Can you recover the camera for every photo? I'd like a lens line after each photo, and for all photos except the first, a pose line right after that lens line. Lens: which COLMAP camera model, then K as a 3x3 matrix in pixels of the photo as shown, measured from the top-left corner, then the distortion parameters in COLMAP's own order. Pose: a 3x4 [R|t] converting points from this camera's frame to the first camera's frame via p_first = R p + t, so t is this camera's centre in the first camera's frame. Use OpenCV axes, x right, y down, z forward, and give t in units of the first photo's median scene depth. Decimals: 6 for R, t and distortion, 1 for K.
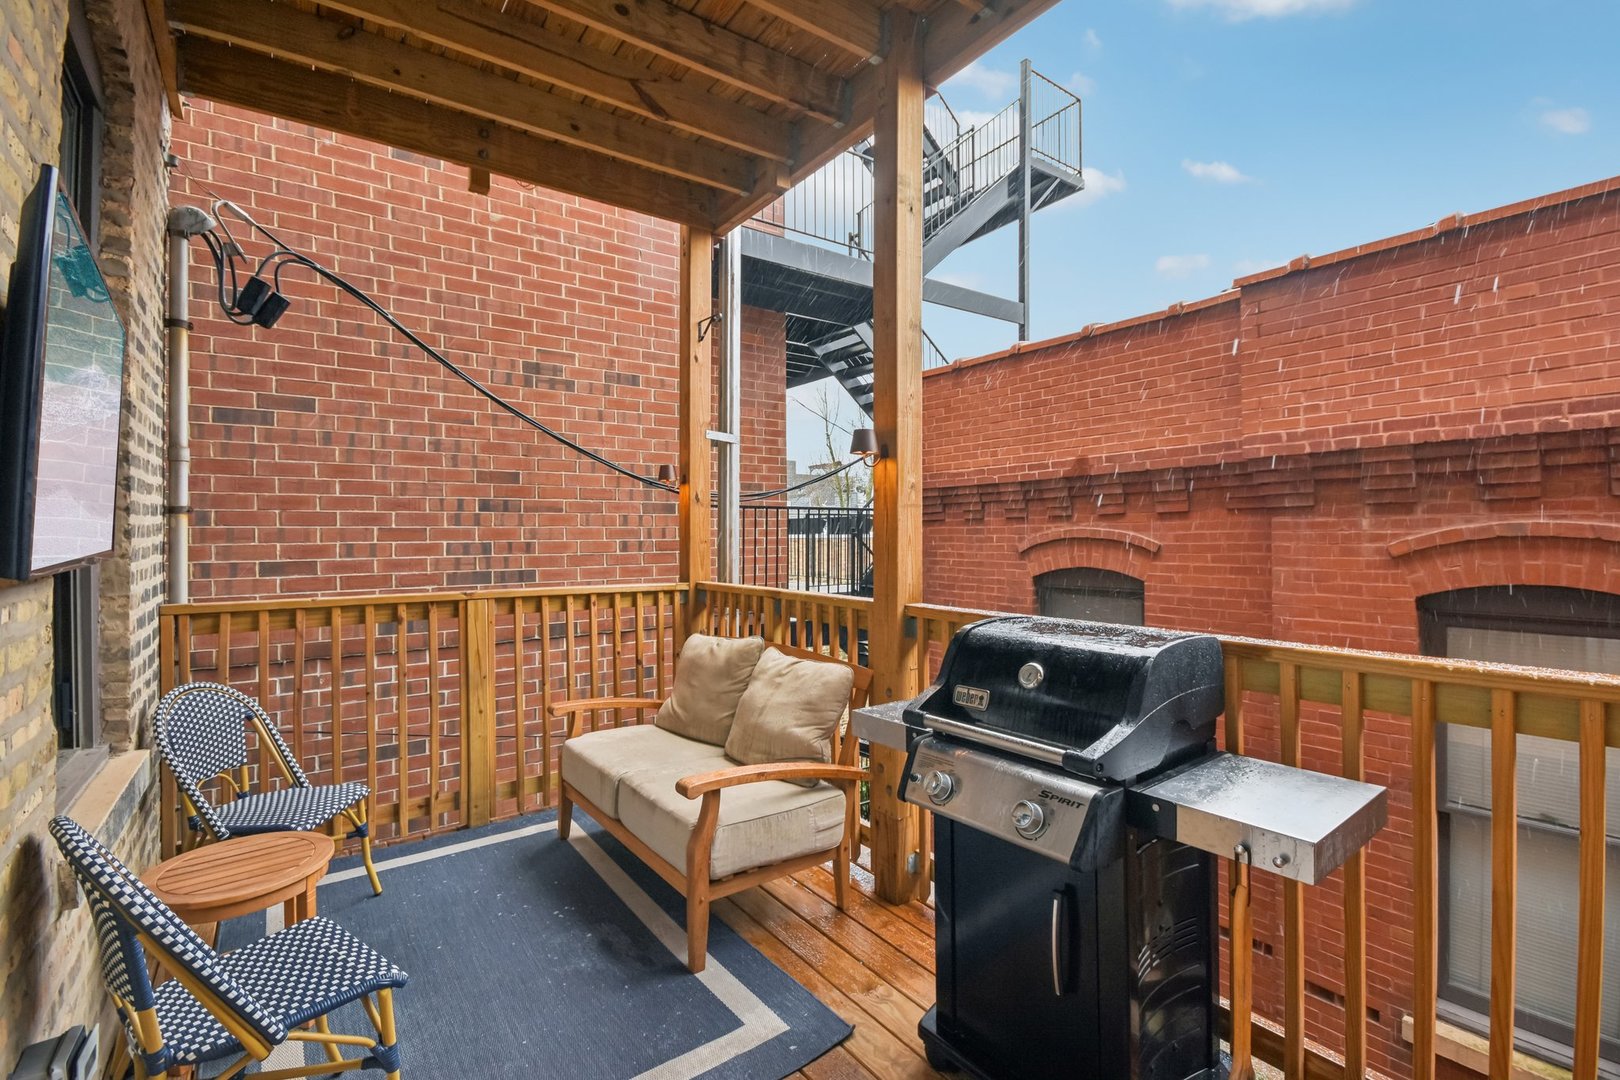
lens RADIAL K [[723.3, 0, 812.8], [0, 723.3, 529.0], [0, 0, 1]] dist [-0.007136, -0.001041]
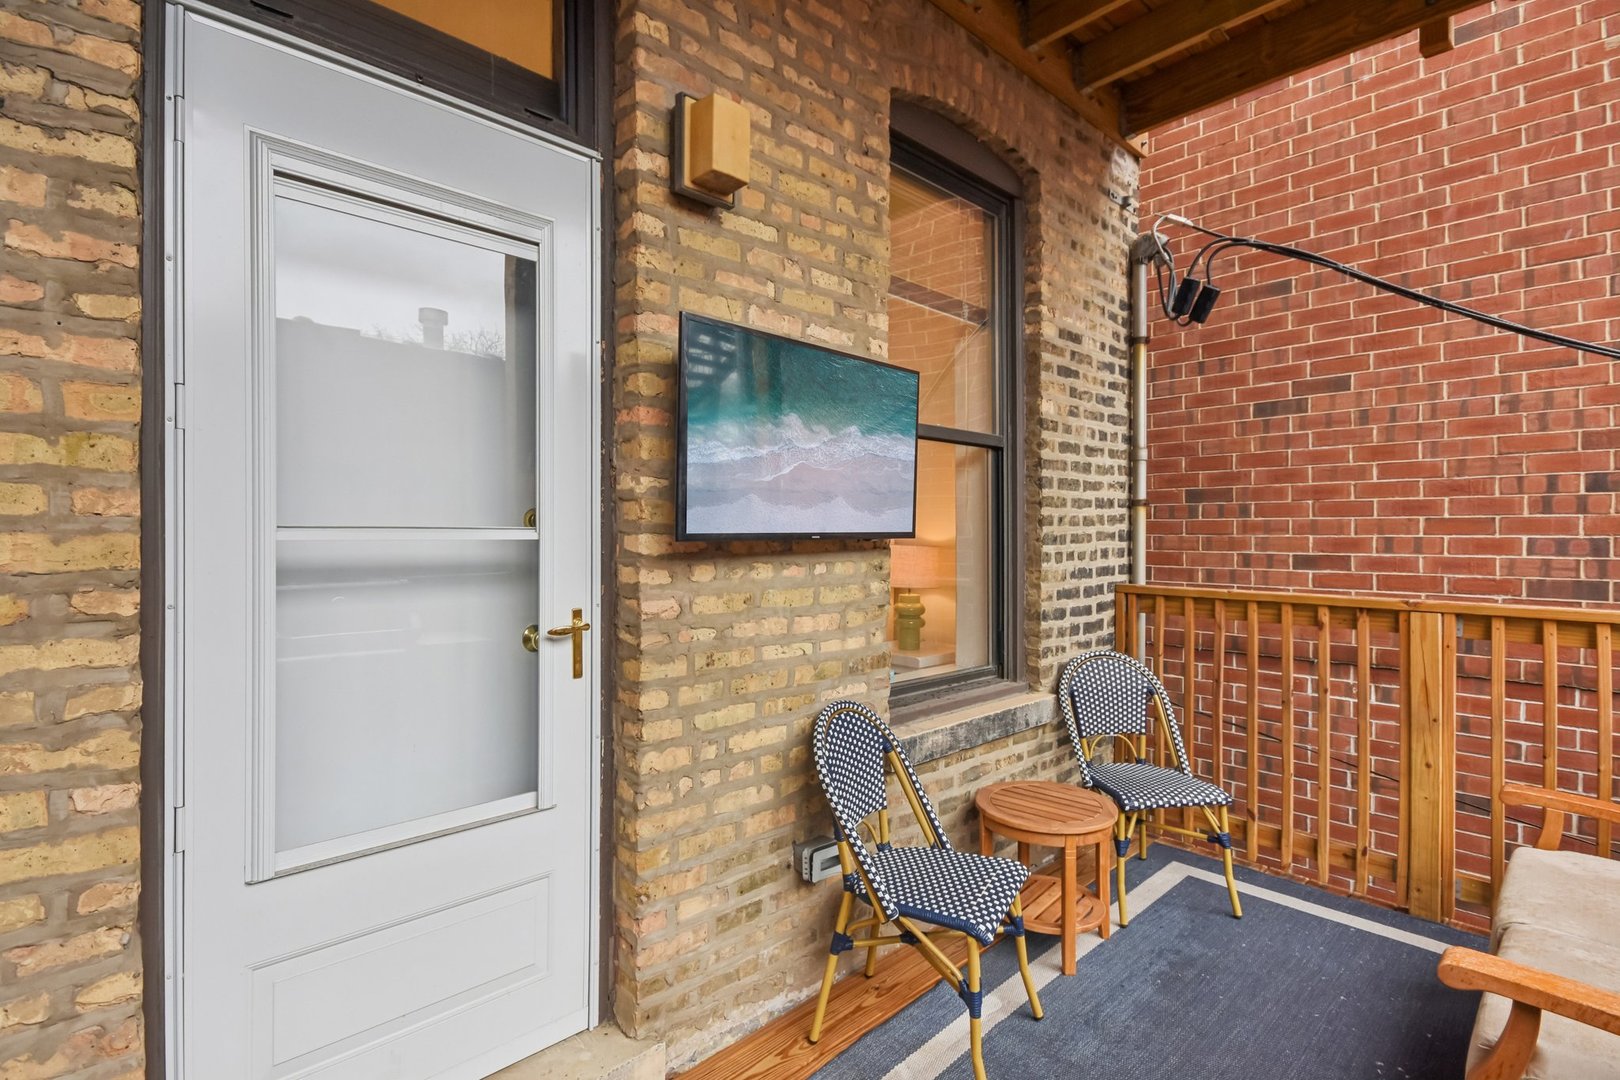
lens RADIAL K [[768.4, 0, 811.6], [0, 768.4, 539.1], [0, 0, 1]] dist [-0.002216, -0.000581]
pose [[0.119834, 0.014288, -0.992691, 0.190011], [0.002718, 0.999888, 0.014720, 0.008144], [0.992790, -0.004462, 0.119782, 0.229329]]
